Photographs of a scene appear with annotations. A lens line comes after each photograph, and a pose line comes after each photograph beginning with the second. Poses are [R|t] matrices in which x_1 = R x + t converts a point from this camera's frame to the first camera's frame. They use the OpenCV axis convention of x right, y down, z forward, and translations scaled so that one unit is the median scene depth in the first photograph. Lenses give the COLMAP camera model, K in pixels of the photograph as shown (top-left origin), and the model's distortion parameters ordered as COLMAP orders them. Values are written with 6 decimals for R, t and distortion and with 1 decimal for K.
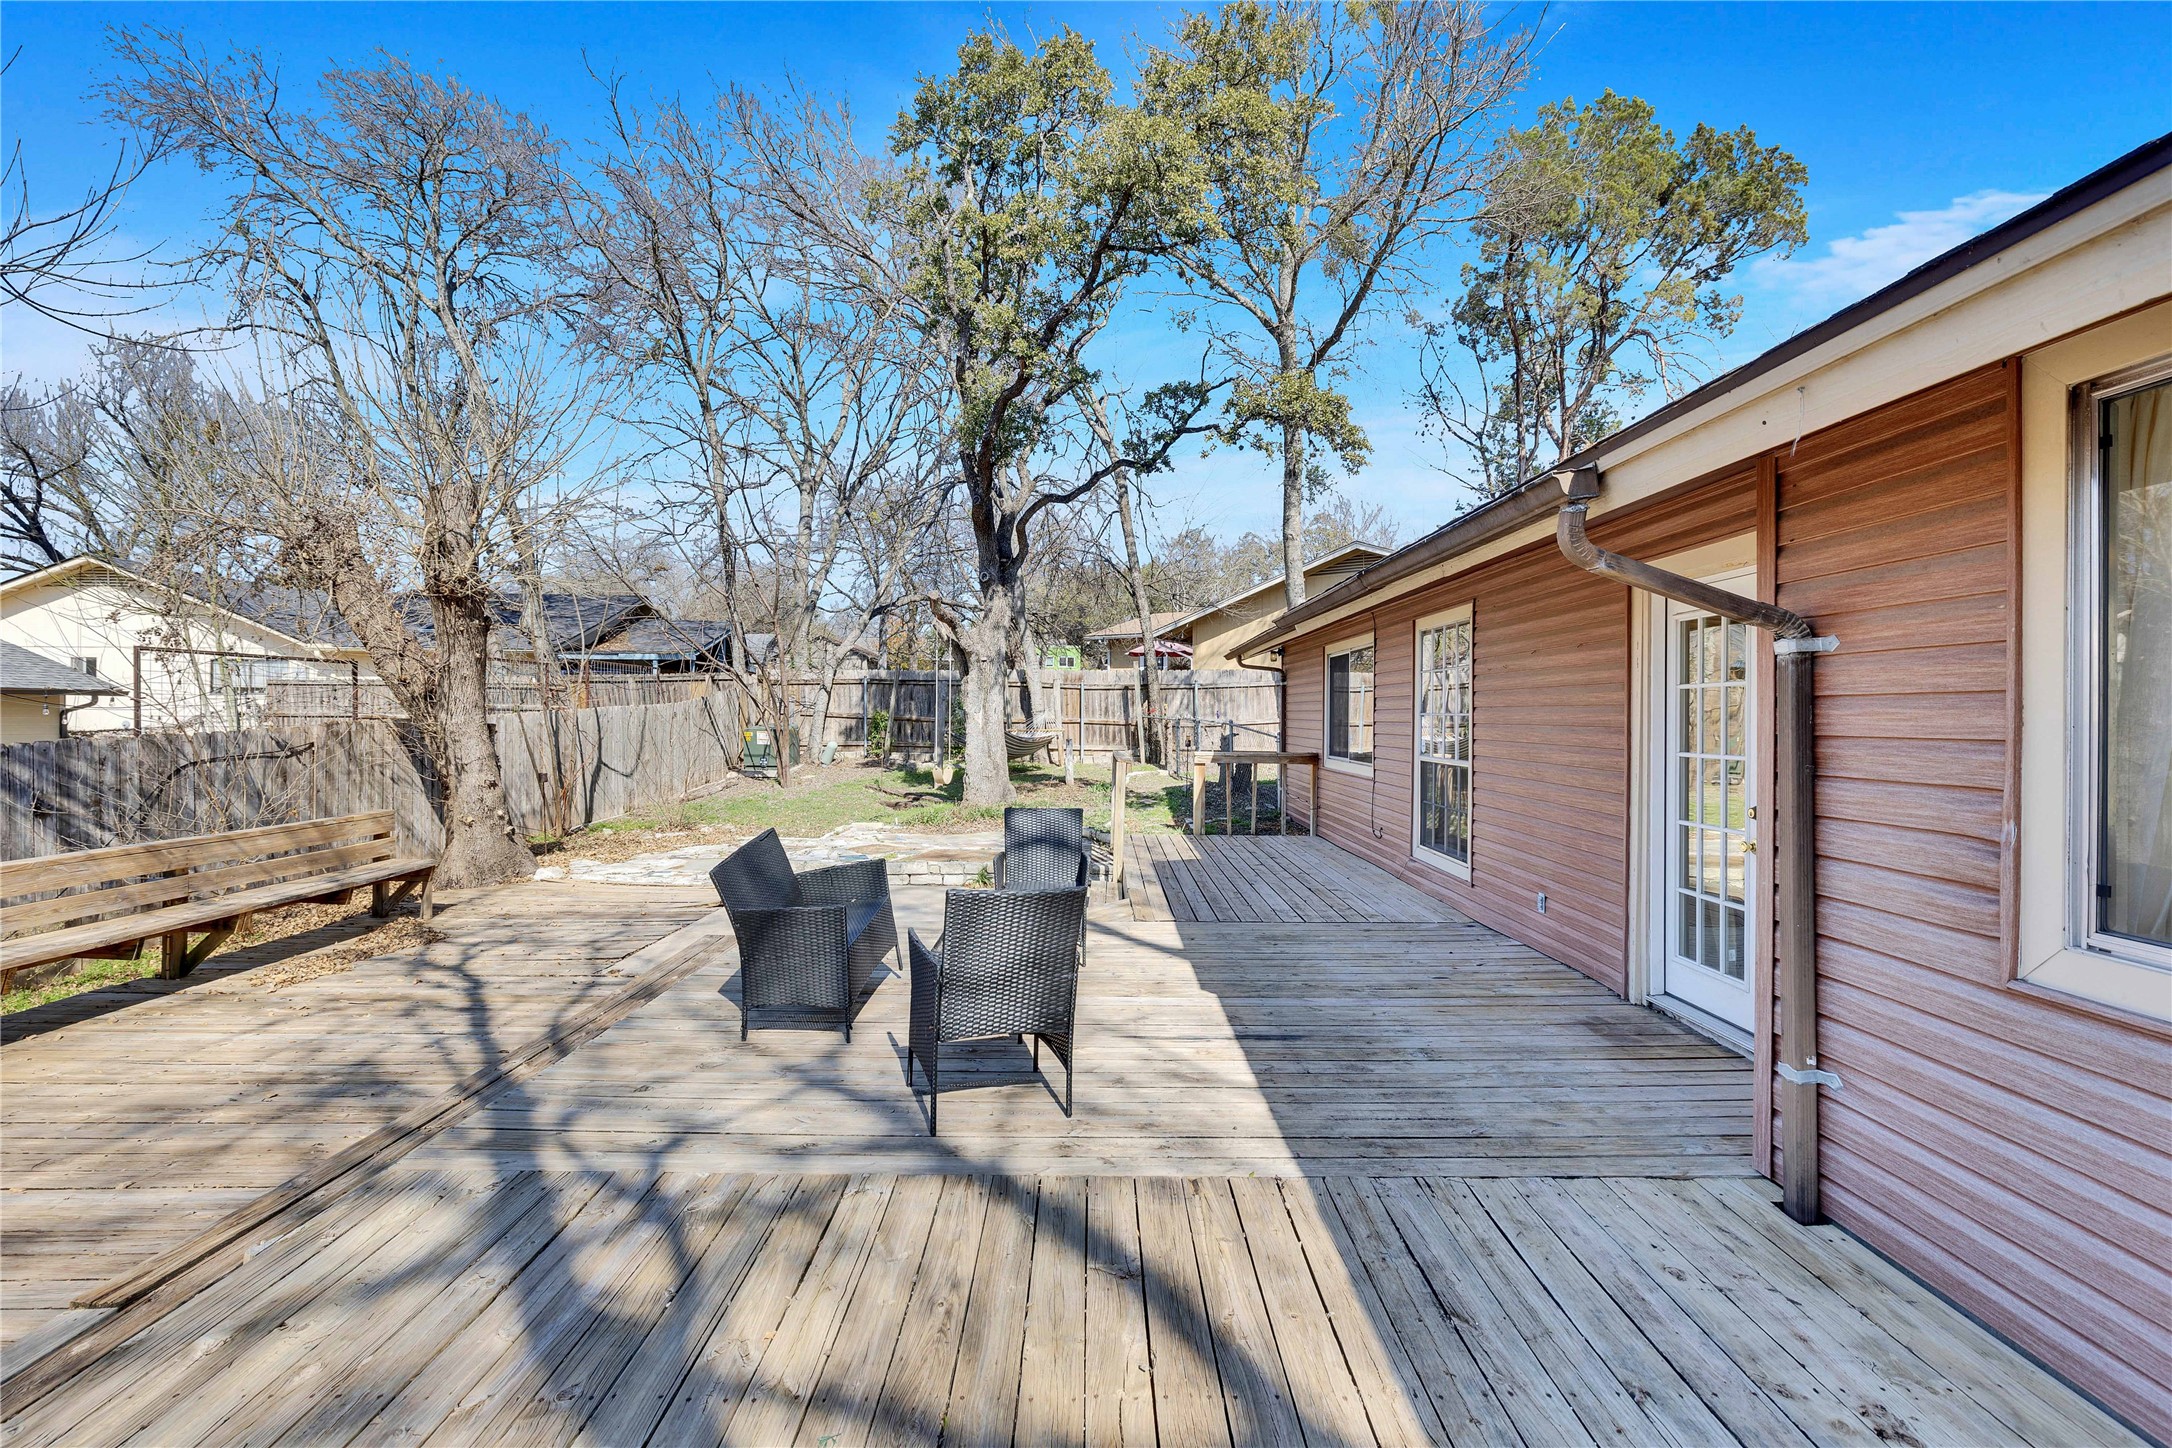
lens RADIAL K [[989.3, 0, 1098.2], [0, 989.3, 724.0], [0, 0, 1]] dist [0.001851, 0.000128]
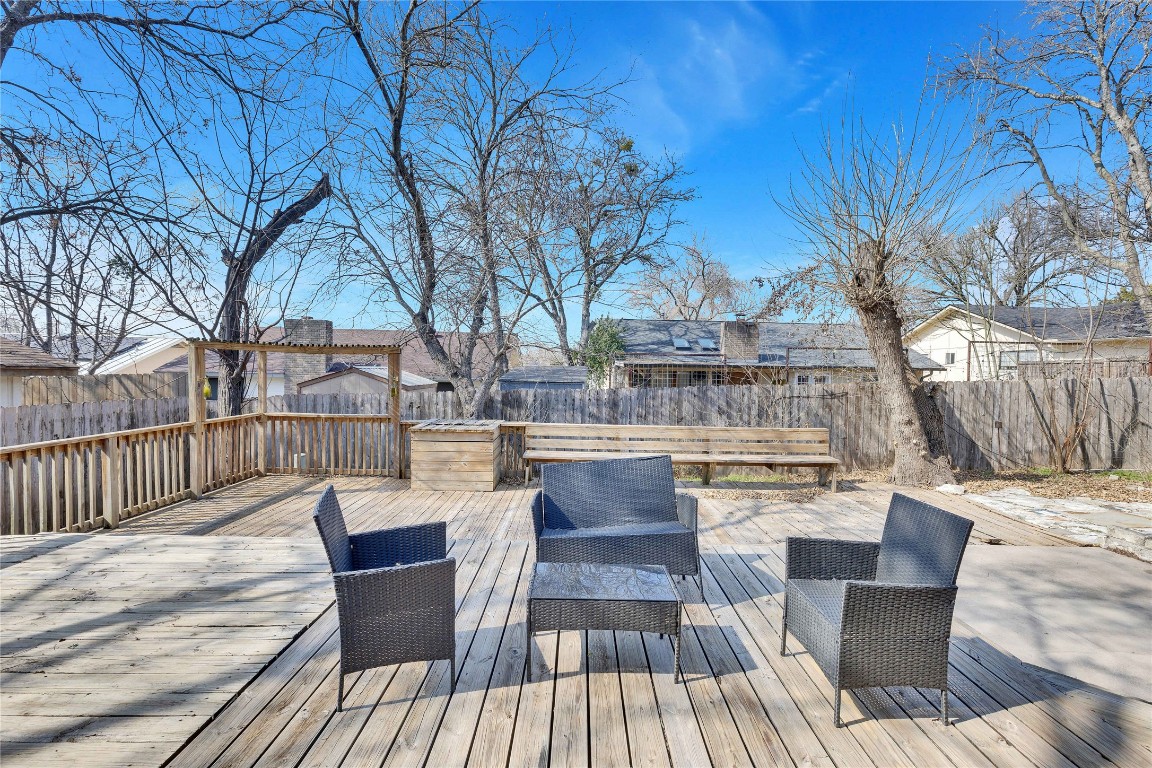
lens RADIAL K [[520.3, 0, 576.0], [0, 520.3, 384.0], [0, 0, 1]] dist [-0.001190, -0.000142]
pose [[0.012621, 0.022096, -0.999676, 0.357838], [-0.029528, 0.999328, 0.021715, -0.005761], [0.999484, 0.029245, 0.013265, 0.757007]]
